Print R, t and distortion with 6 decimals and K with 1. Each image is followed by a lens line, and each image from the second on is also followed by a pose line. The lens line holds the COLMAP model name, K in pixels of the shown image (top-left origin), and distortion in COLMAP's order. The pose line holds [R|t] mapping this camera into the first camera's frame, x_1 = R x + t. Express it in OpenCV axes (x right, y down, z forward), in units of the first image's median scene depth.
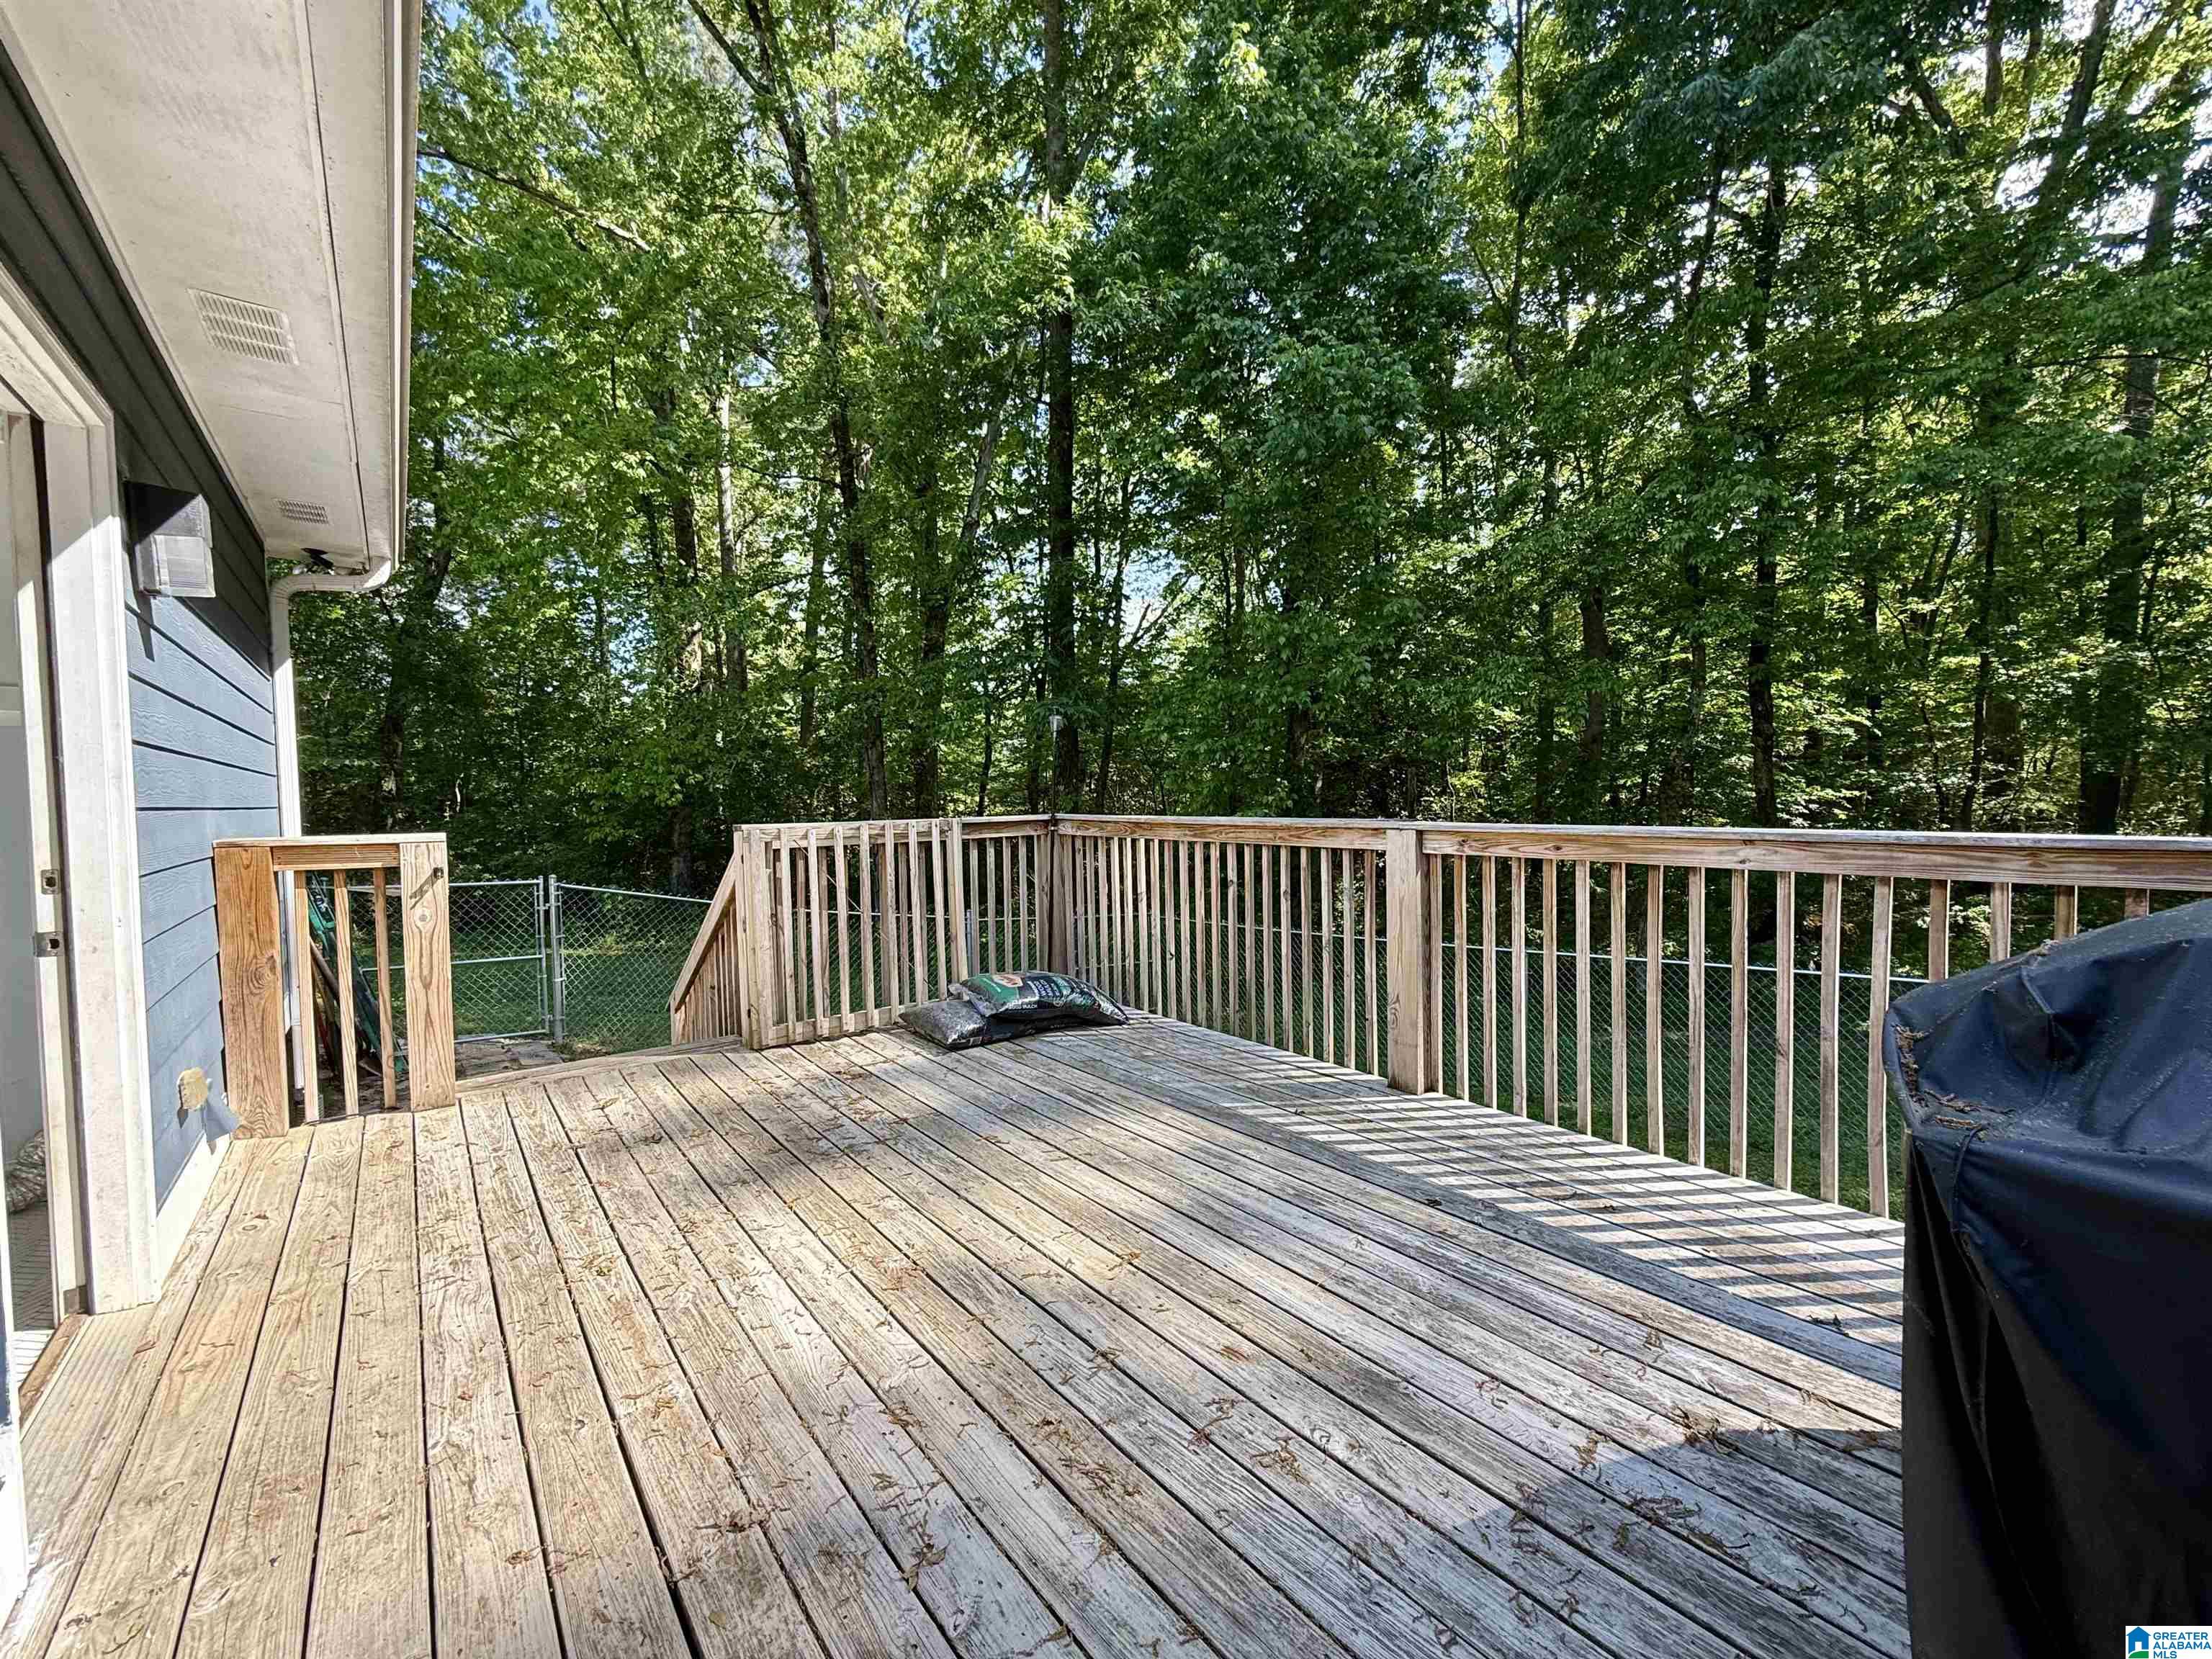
lens RADIAL K [[882.5, 0, 1105.5], [0, 882.5, 822.8], [0, 0, 1]] dist [-0.001434, 0.000838]
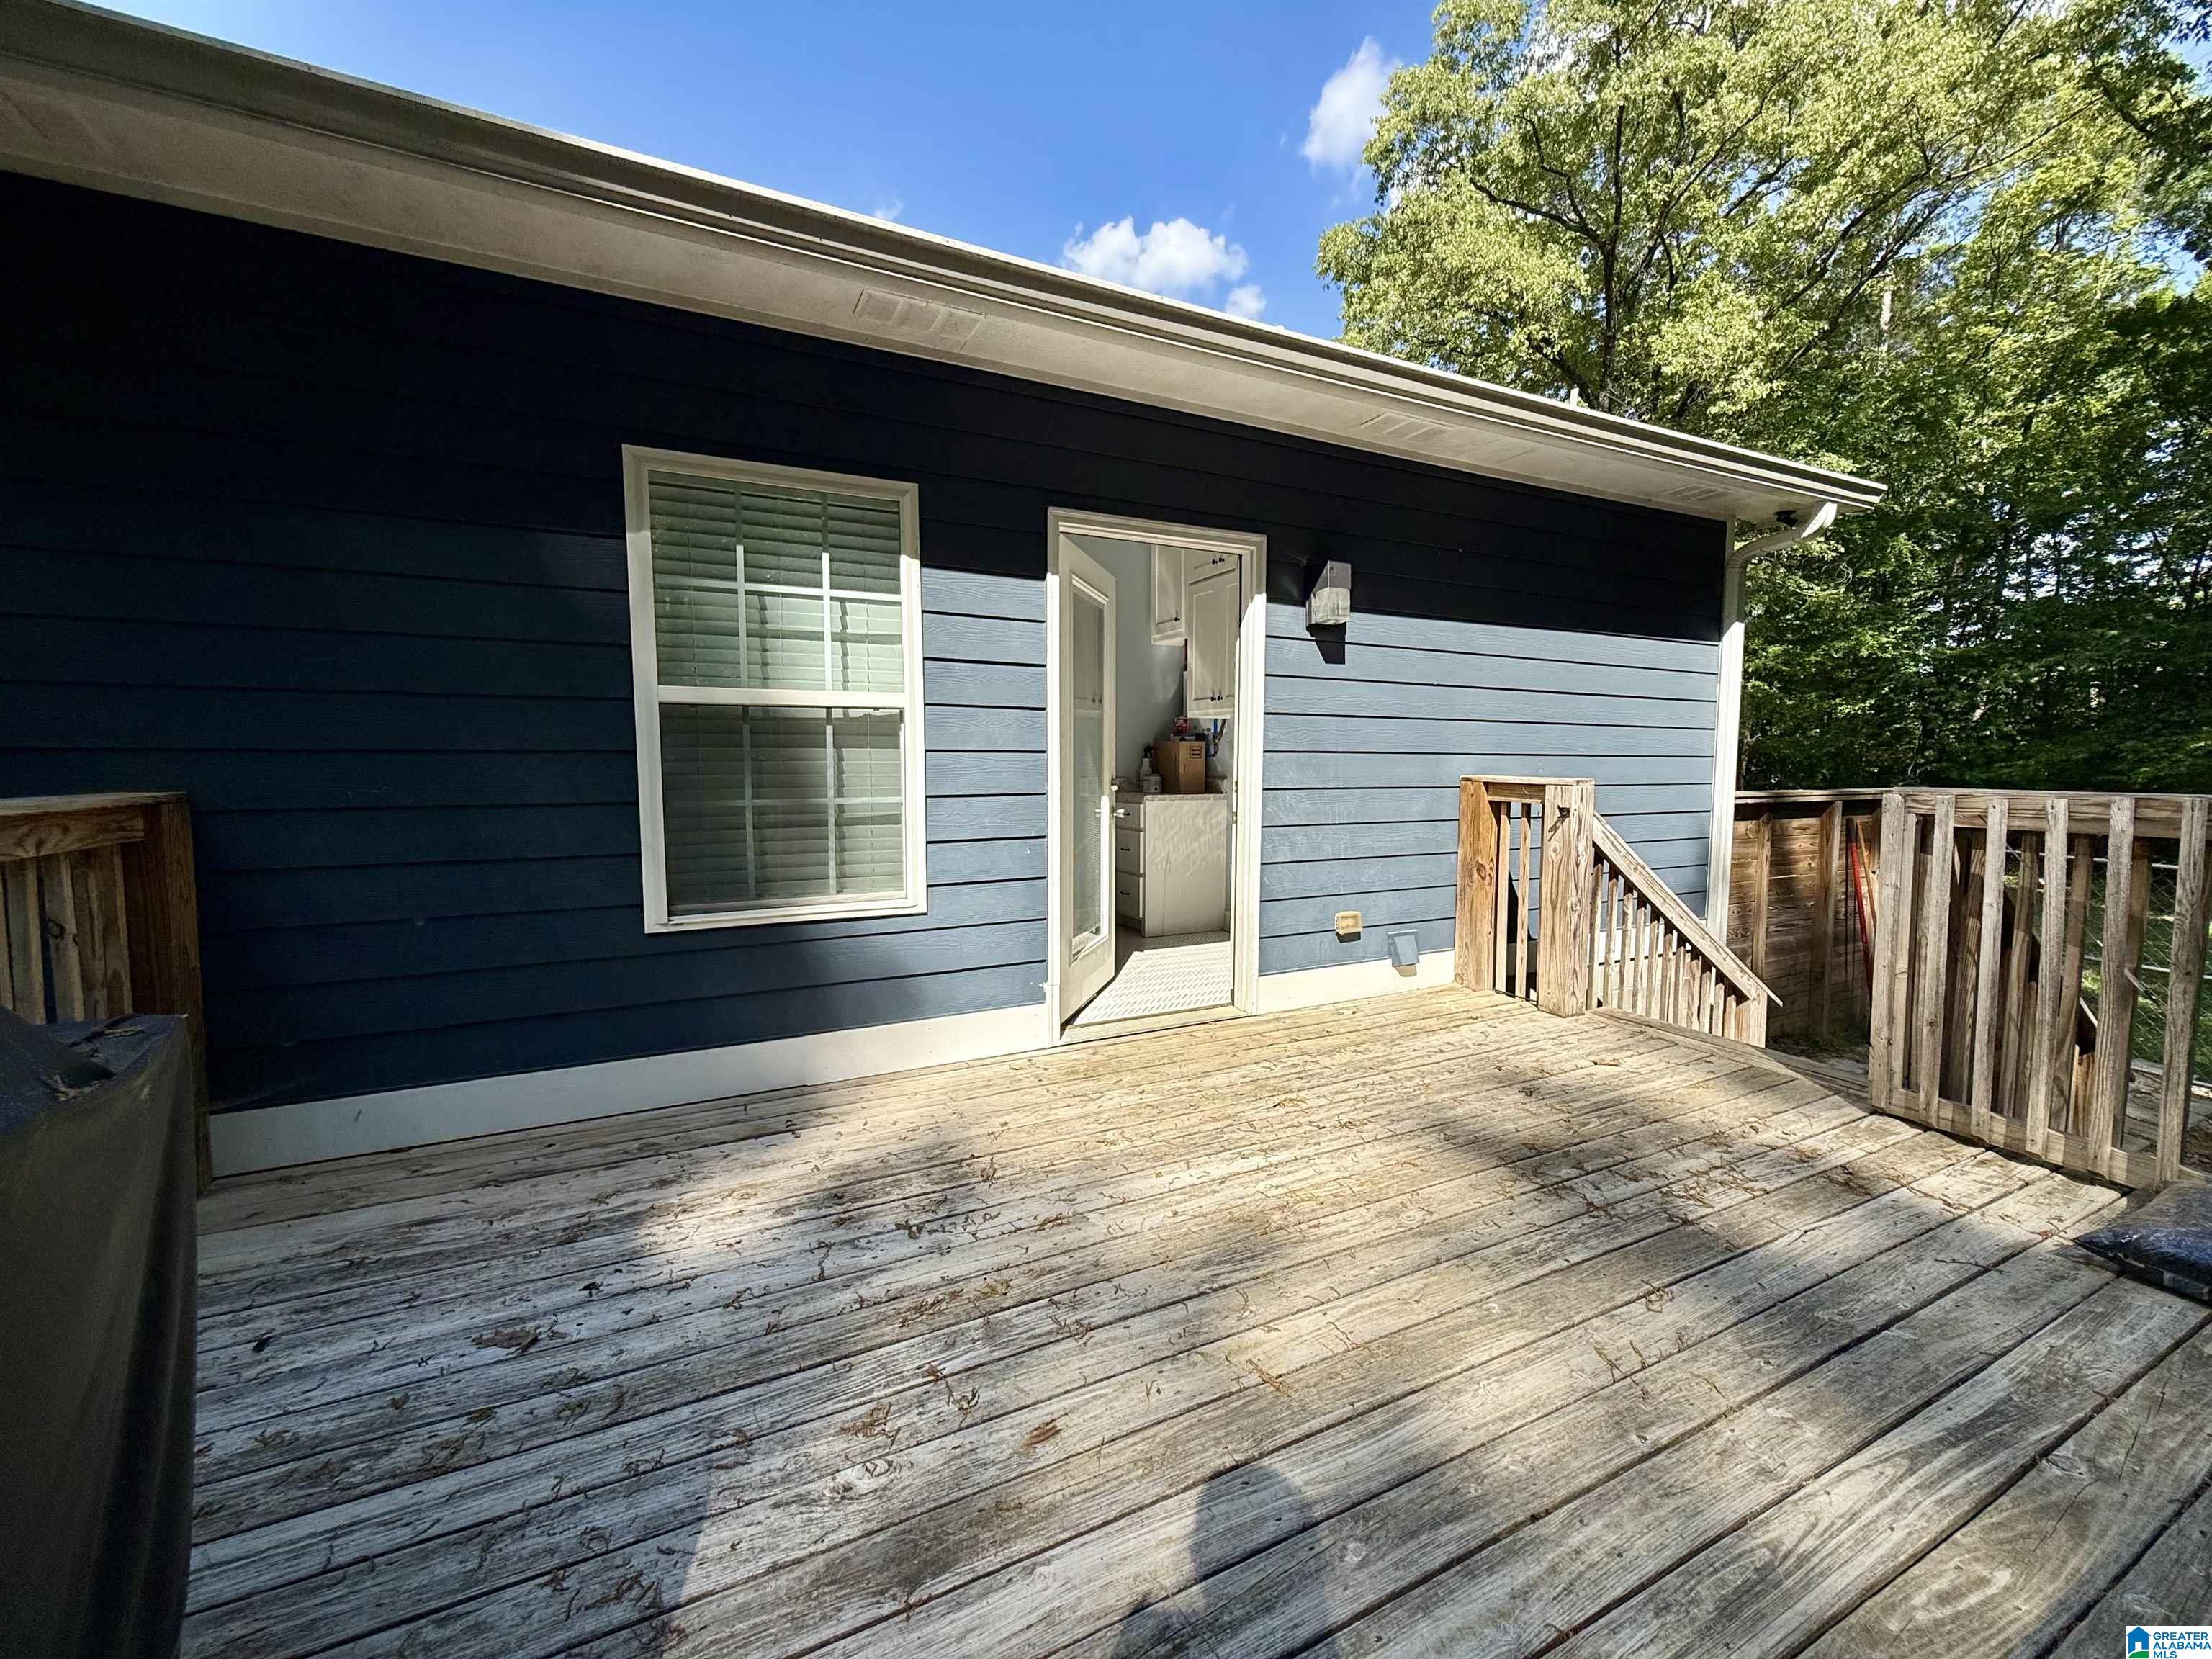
lens RADIAL K [[882.5, 0, 1107.6], [0, 882.5, 821.1], [0, 0, 1]] dist [-0.001434, 0.000838]
pose [[-0.218011, 0.079718, -0.972685, 0.543079], [-0.032983, 0.995487, 0.088979, -0.015711], [0.975389, 0.051480, -0.214397, 0.752457]]
